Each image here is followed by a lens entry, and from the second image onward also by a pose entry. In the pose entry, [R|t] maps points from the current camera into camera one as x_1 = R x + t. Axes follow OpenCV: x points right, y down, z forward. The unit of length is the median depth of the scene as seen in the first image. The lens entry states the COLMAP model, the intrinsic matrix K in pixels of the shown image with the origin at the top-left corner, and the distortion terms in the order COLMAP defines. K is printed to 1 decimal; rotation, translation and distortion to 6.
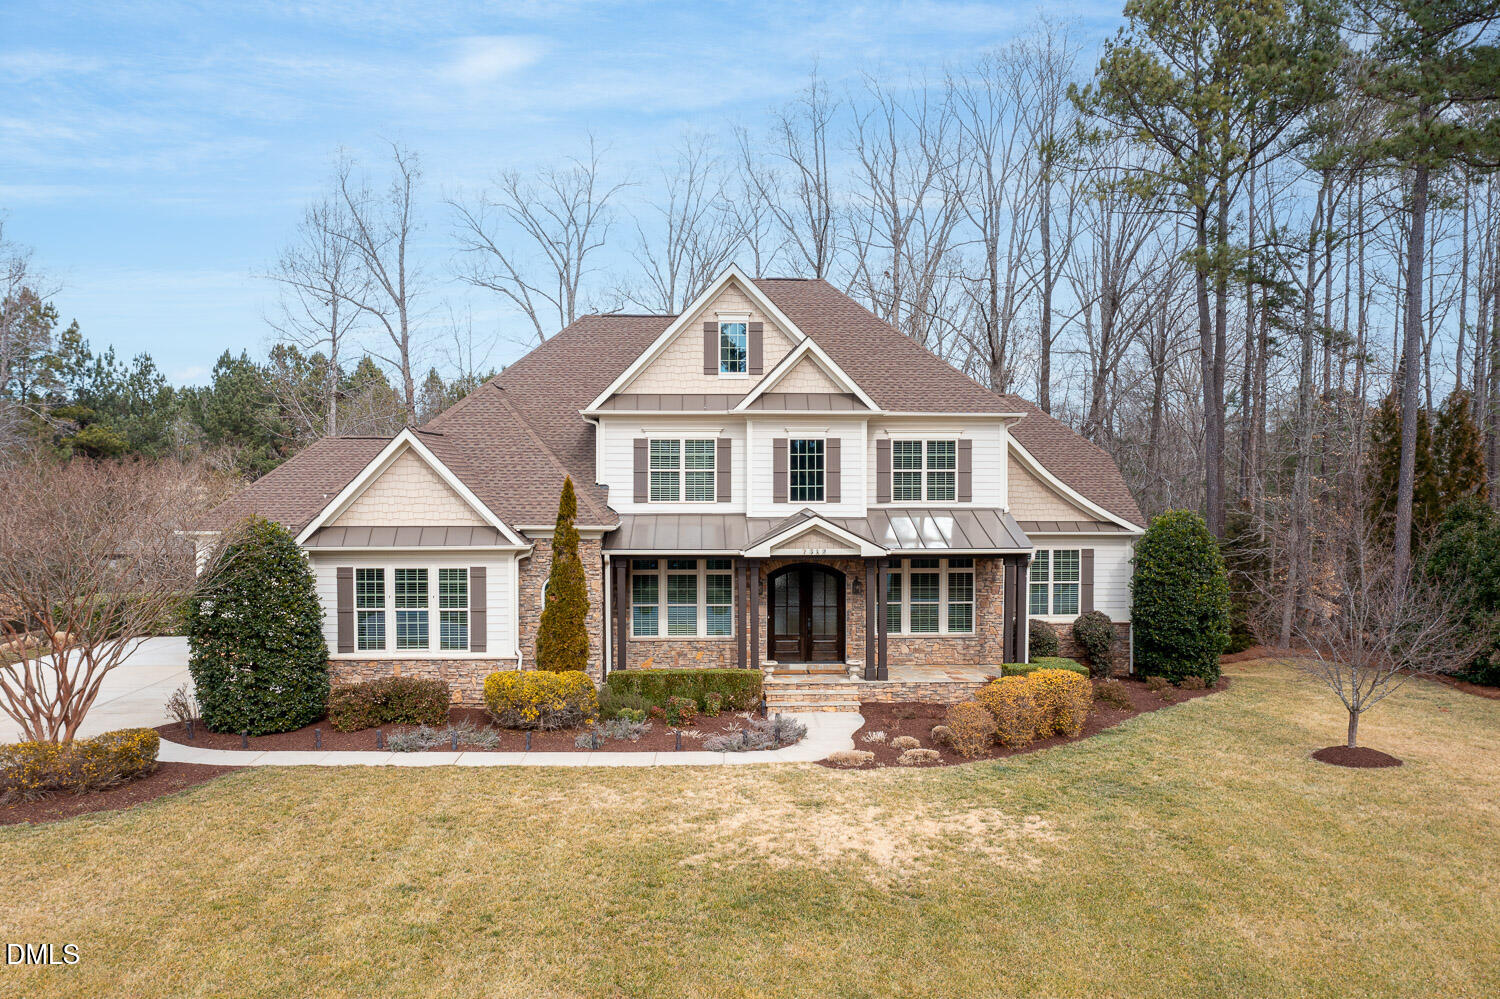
lens RADIAL K [[1217.9, 0, 750.0], [0, 1217.9, 499.5], [0, 0, 1]] dist [-0.023187, 0.008965]
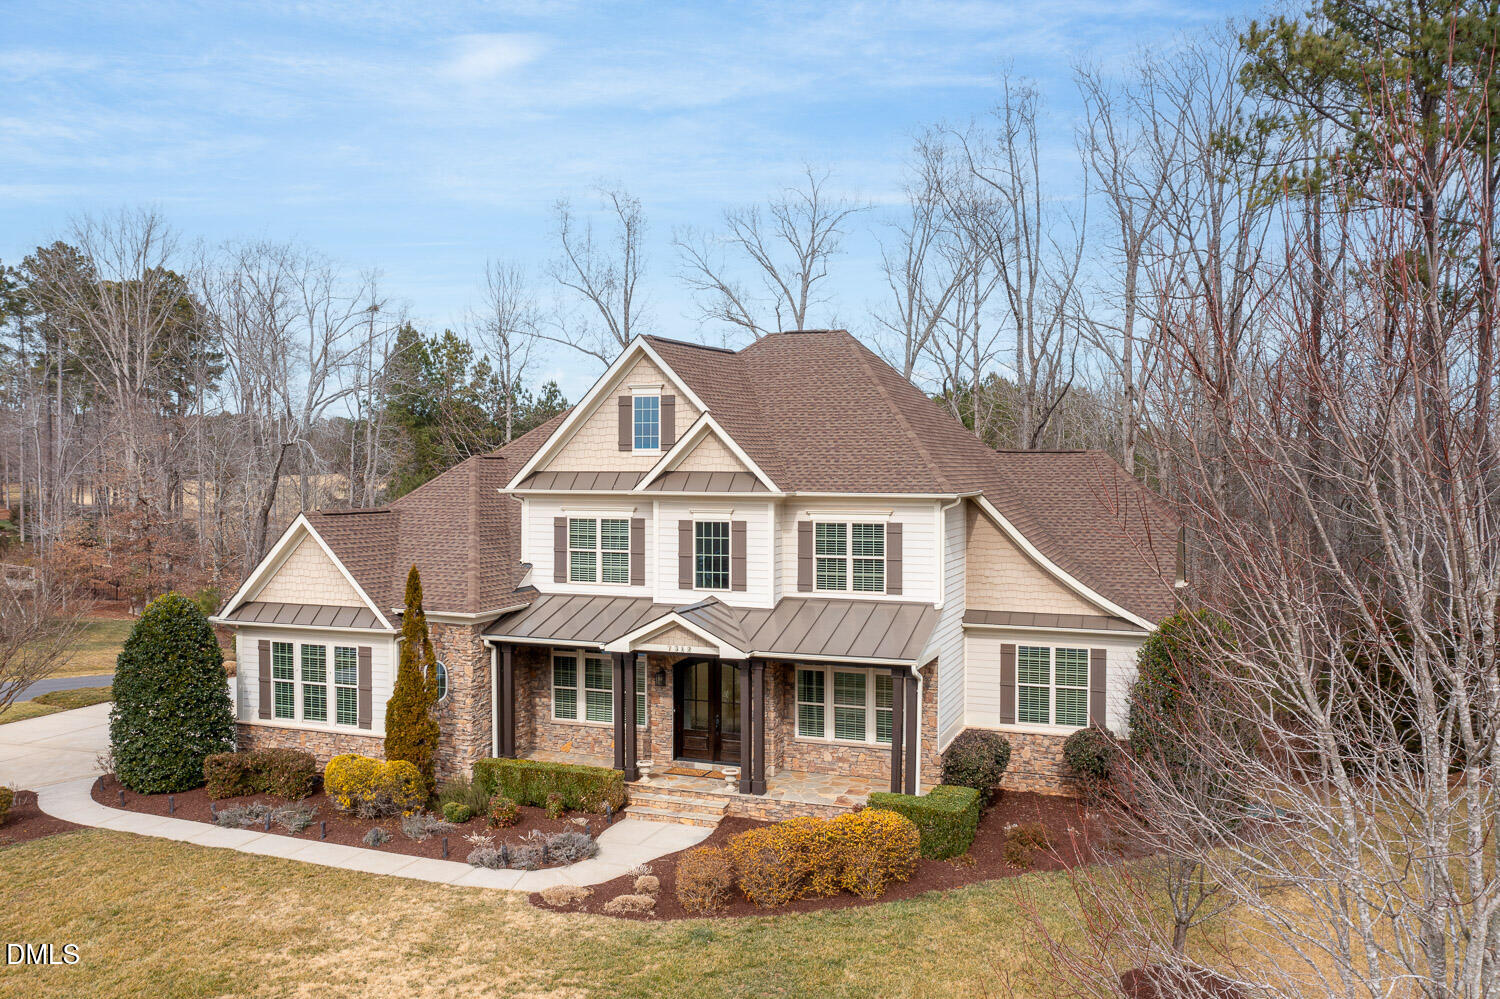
lens RADIAL K [[1217.9, 0, 750.0], [0, 1217.9, 499.5], [0, 0, 1]] dist [-0.023187, 0.008965]
pose [[0.916994, 0.011954, -0.398723, 0.440417], [-0.010778, 0.999928, 0.005192, -0.071156], [0.398756, -0.000463, 0.917057, 0.164909]]
